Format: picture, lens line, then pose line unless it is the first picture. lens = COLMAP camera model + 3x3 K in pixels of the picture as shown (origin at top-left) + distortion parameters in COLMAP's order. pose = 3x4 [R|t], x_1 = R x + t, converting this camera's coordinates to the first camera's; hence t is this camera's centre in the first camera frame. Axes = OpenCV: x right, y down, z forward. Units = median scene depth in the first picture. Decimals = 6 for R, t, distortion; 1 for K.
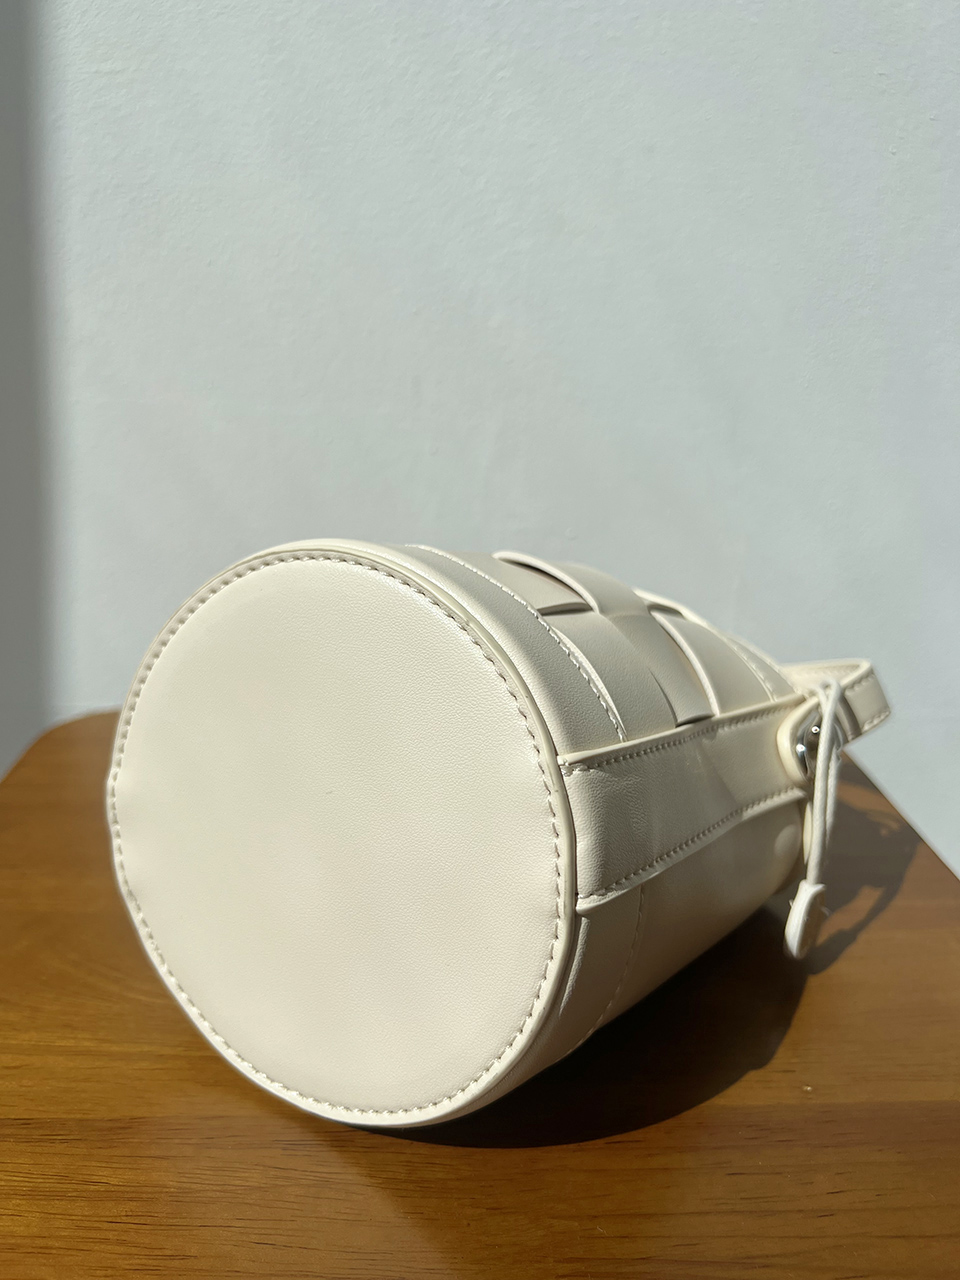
lens RADIAL K [[966.8, 0, 478.7], [0, 966.8, 642.6], [0, 0, 1]] dist [0.071767, -0.116856]
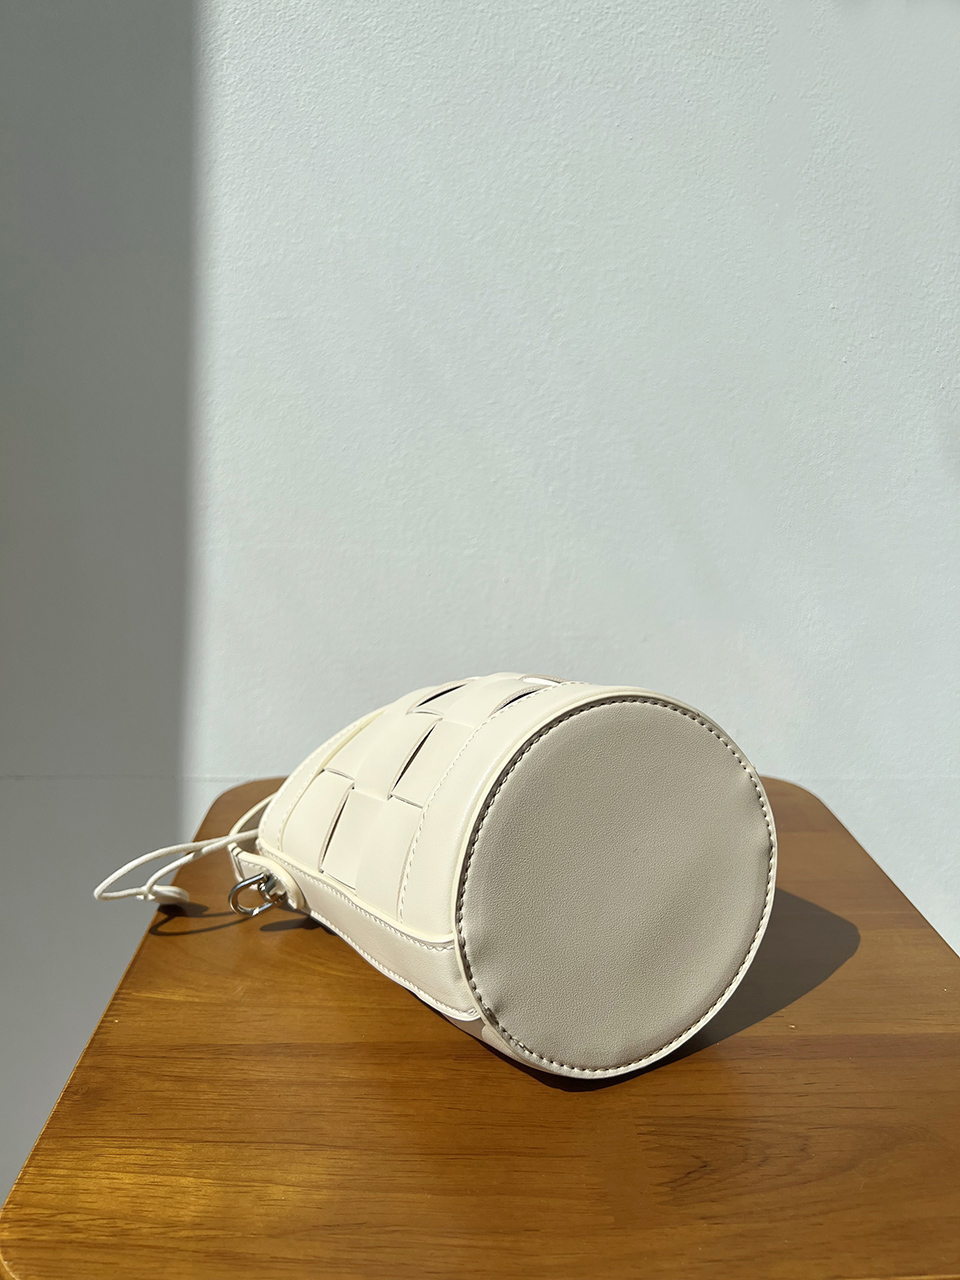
lens RADIAL K [[943.9, 0, 483.4], [0, 943.9, 631.9], [0, 0, 1]] dist [-0.003144, -0.002580]
pose [[0.999794, -0.011112, -0.016977, -0.110968], [0.009656, 0.996457, -0.083548, -0.035652], [0.017846, 0.083367, 0.996359, -0.519304]]
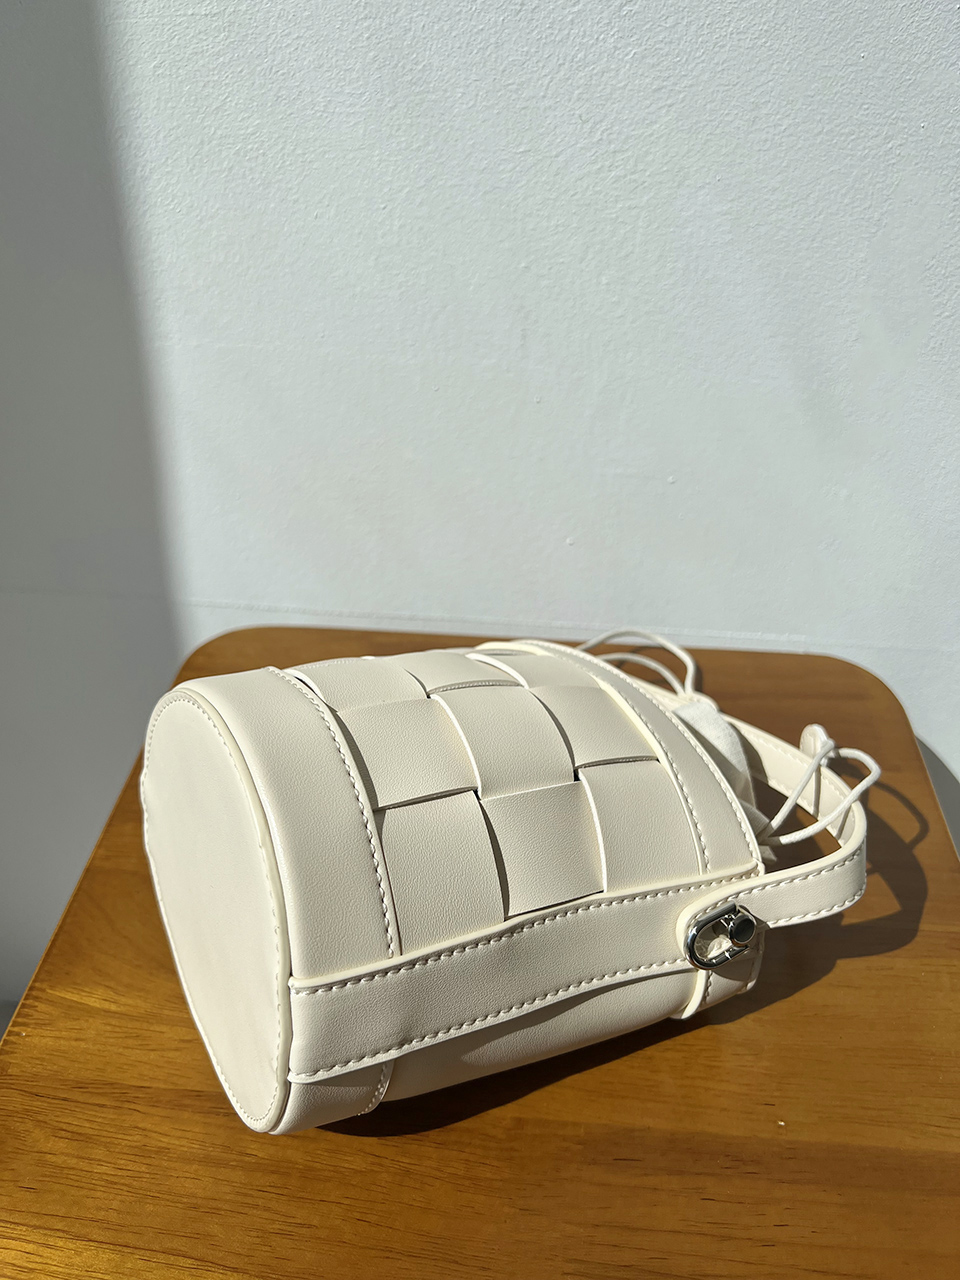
lens RADIAL K [[952.0, 0, 480.6], [0, 952.0, 642.2], [0, 0, 1]] dist [-0.033333, -0.000087]
pose [[0.990601, 0.067682, -0.118863, 0.049869], [-0.024600, 0.942984, 0.331929, -0.542650], [0.134551, -0.325885, 0.935786, 0.000339]]
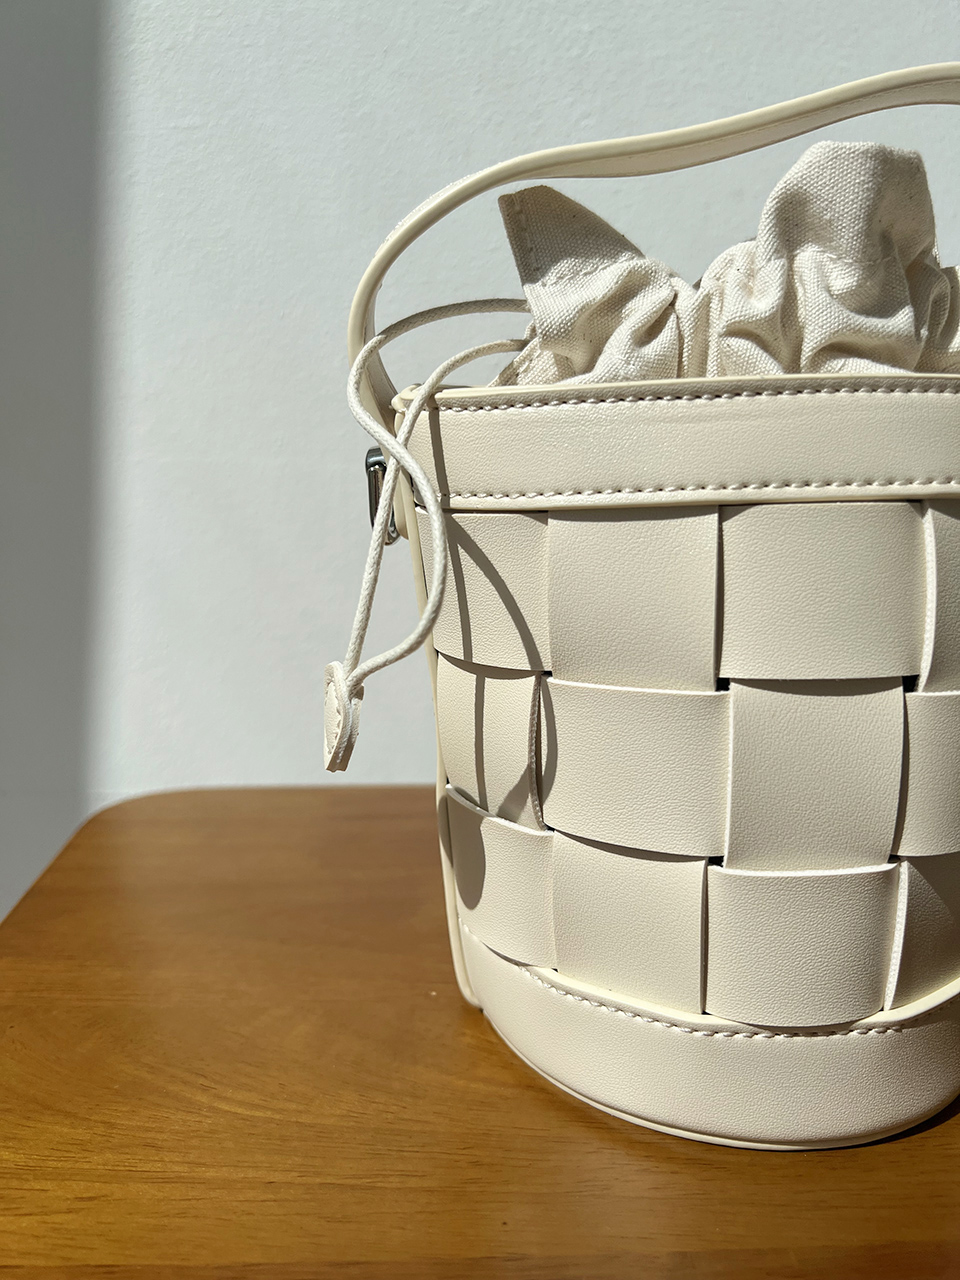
lens RADIAL K [[971.7, 0, 470.2], [0, 971.7, 636.5], [0, 0, 1]] dist [-0.001693, -0.031582]
pose [[0.999725, -0.017815, -0.015258, -0.148520], [0.015703, 0.991541, -0.128841, 0.089692], [0.017425, 0.128566, 0.991548, 0.173748]]
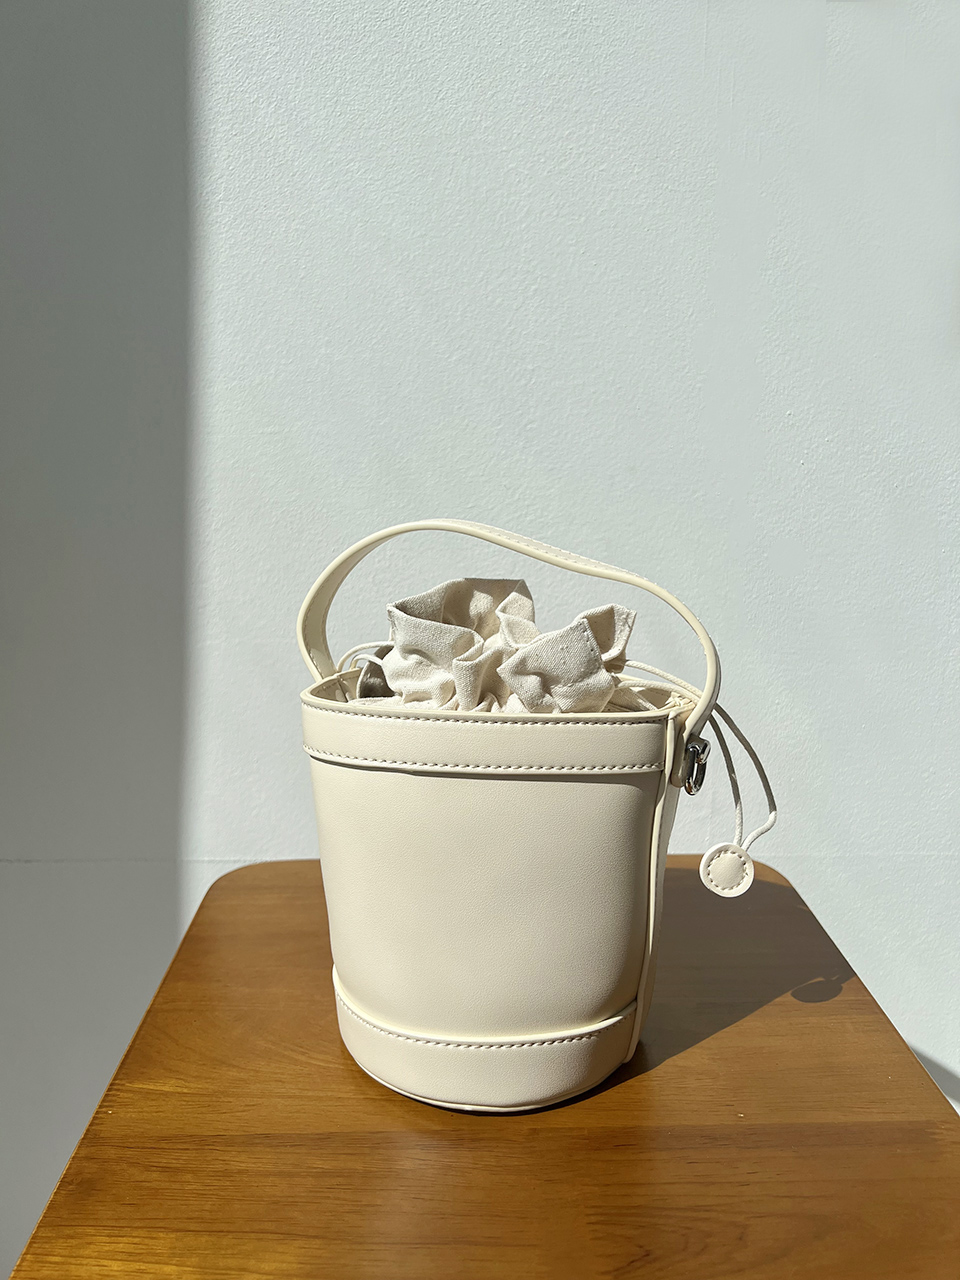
lens RADIAL K [[936.7, 0, 480.4], [0, 936.7, 639.6], [0, 0, 1]] dist [0.014835, -0.032049]
pose [[0.999233, -0.022501, -0.032048, -0.025861], [0.018320, 0.991955, -0.125262, -0.136965], [0.034608, 0.124578, 0.991606, -0.651169]]
